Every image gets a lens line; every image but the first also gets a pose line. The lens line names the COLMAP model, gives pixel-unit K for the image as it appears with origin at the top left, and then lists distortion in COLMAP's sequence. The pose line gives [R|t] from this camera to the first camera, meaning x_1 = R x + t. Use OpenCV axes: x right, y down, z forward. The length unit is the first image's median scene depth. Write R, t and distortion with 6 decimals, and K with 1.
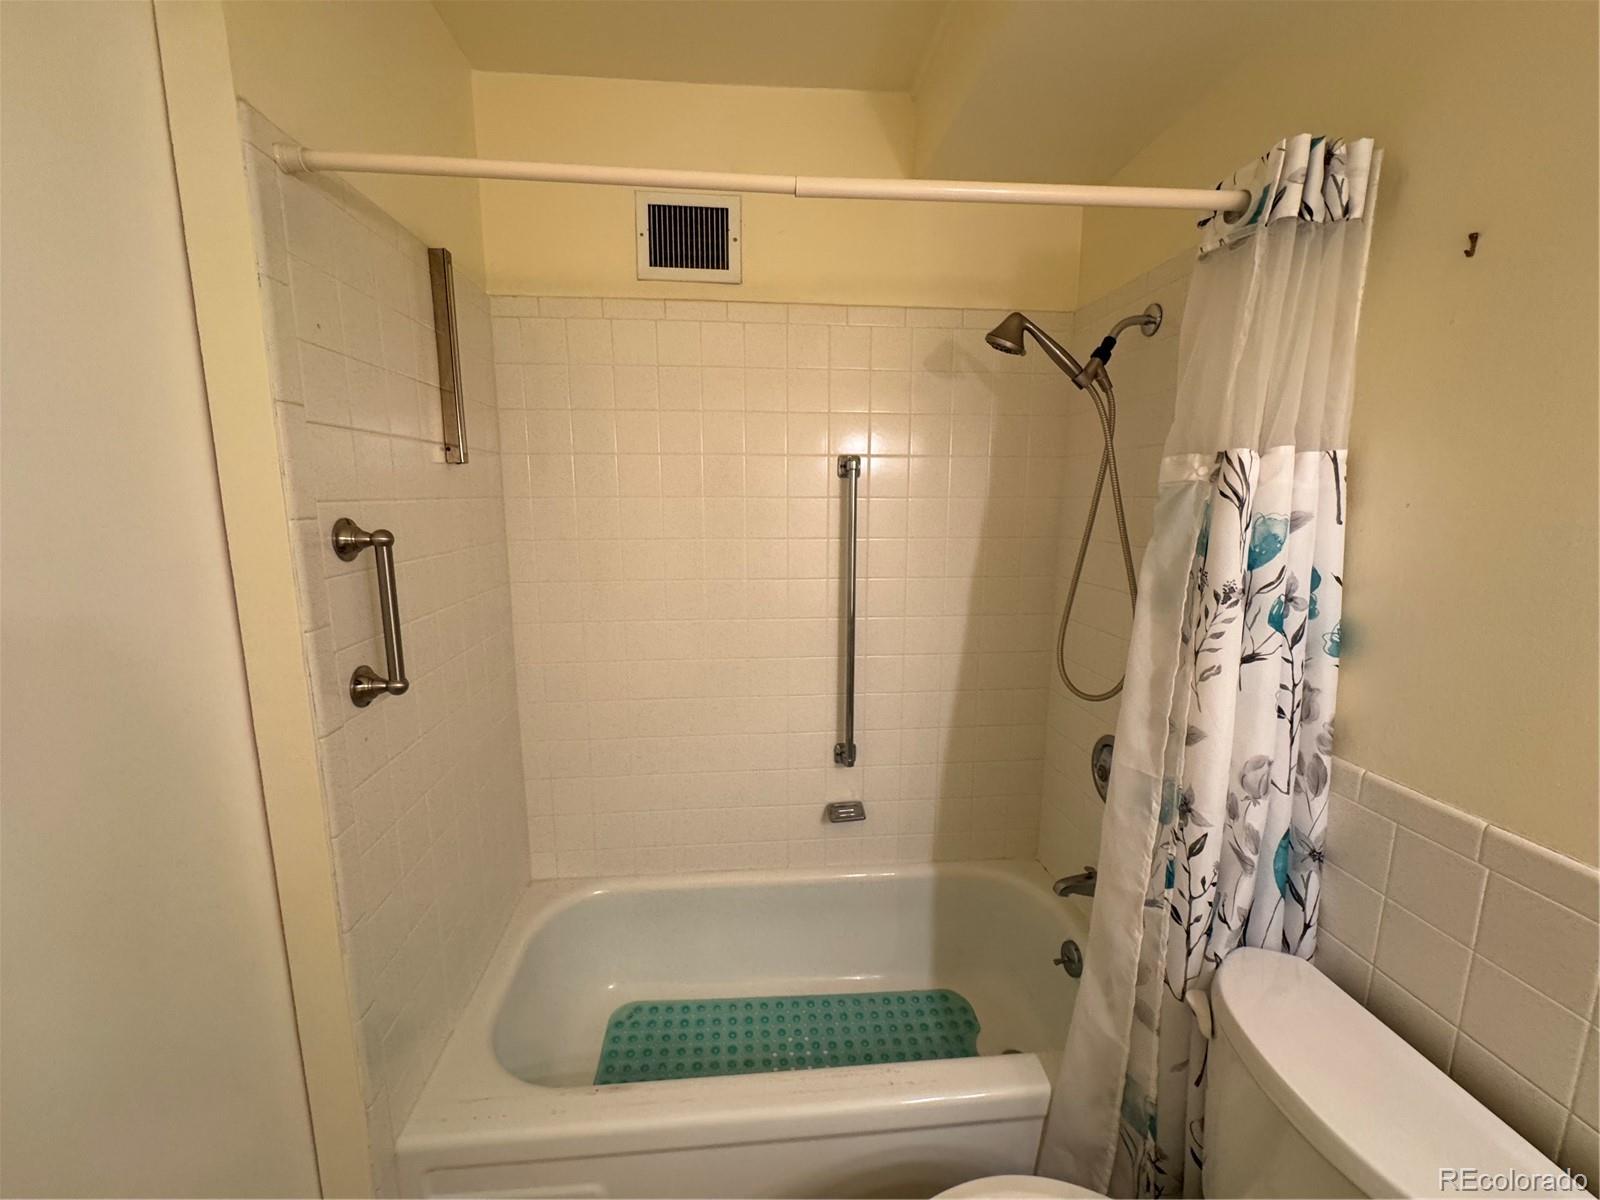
lens RADIAL K [[636.4, 0, 794.2], [0, 636.4, 602.3], [0, 0, 1]] dist [-0.003348, 0.000029]
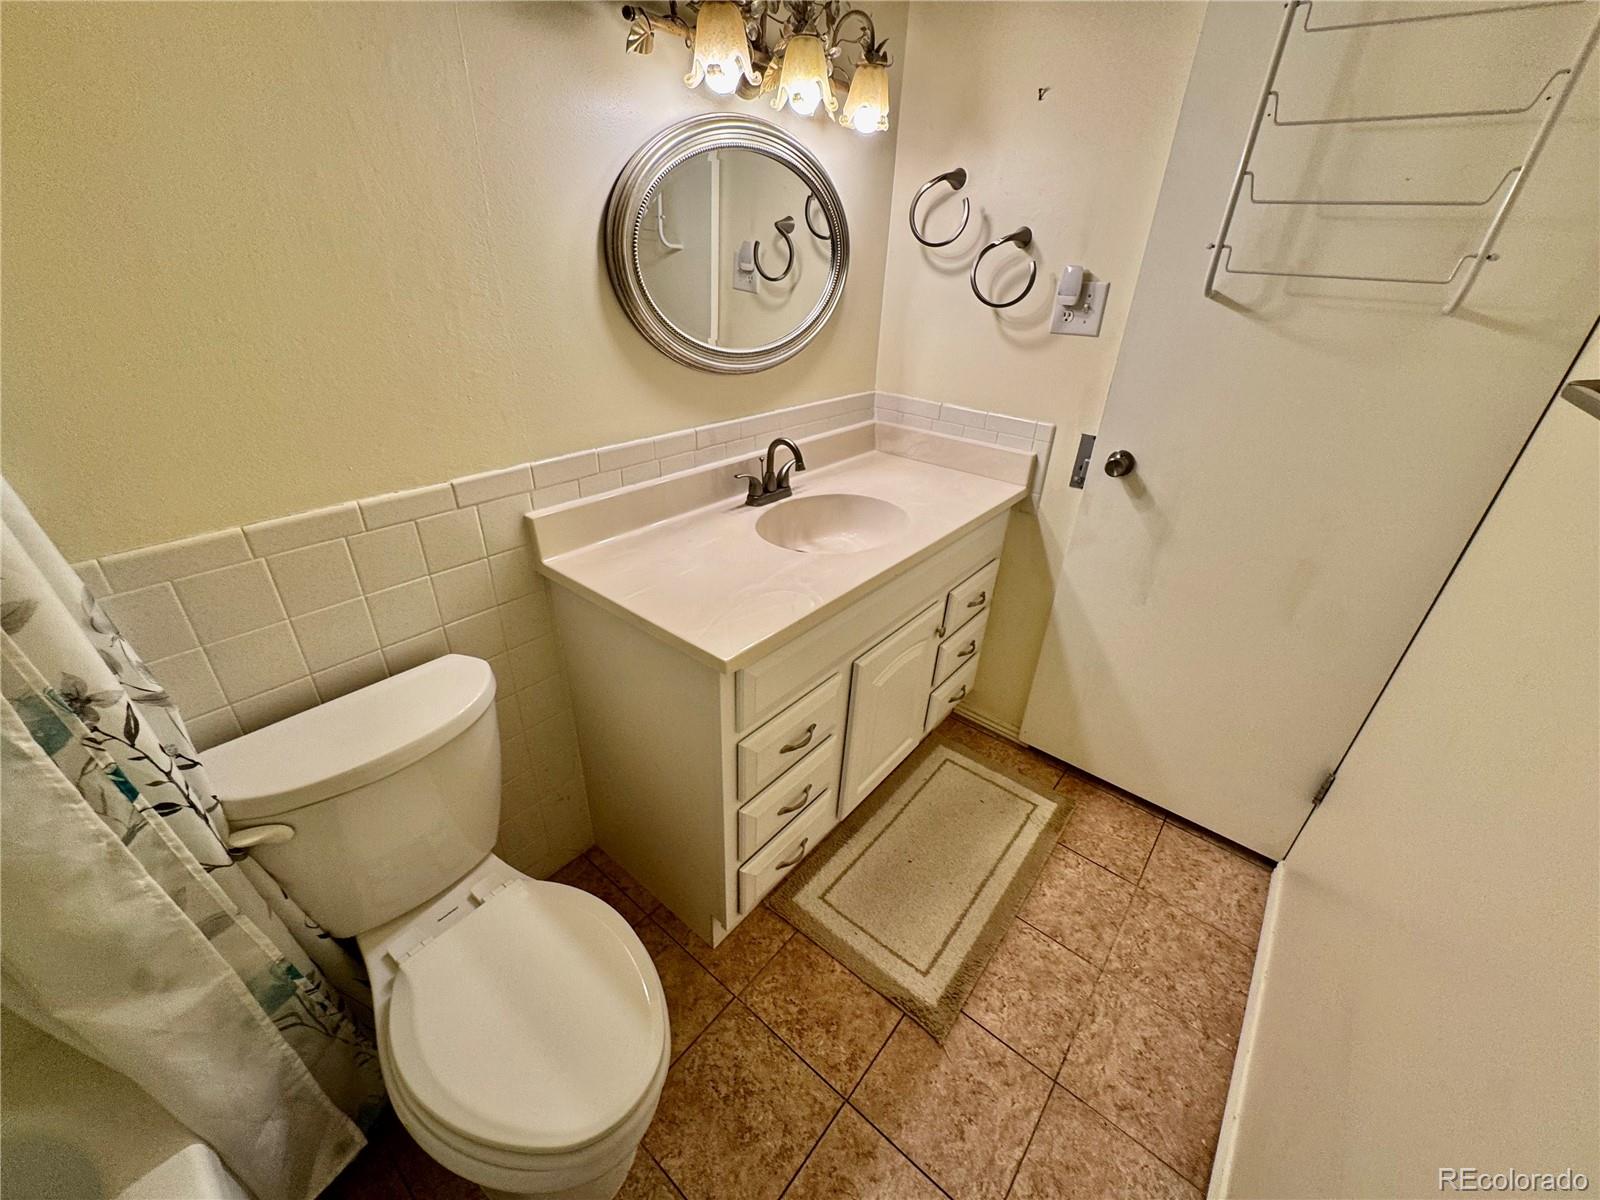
lens RADIAL K [[636.4, 0, 803.4], [0, 636.4, 597.6], [0, 0, 1]] dist [-0.003348, 0.000029]
pose [[-0.701089, -0.371303, 0.608776, -0.352669], [0.073824, 0.811353, 0.579877, -0.129912], [-0.709242, 0.451488, -0.541420, 0.743834]]
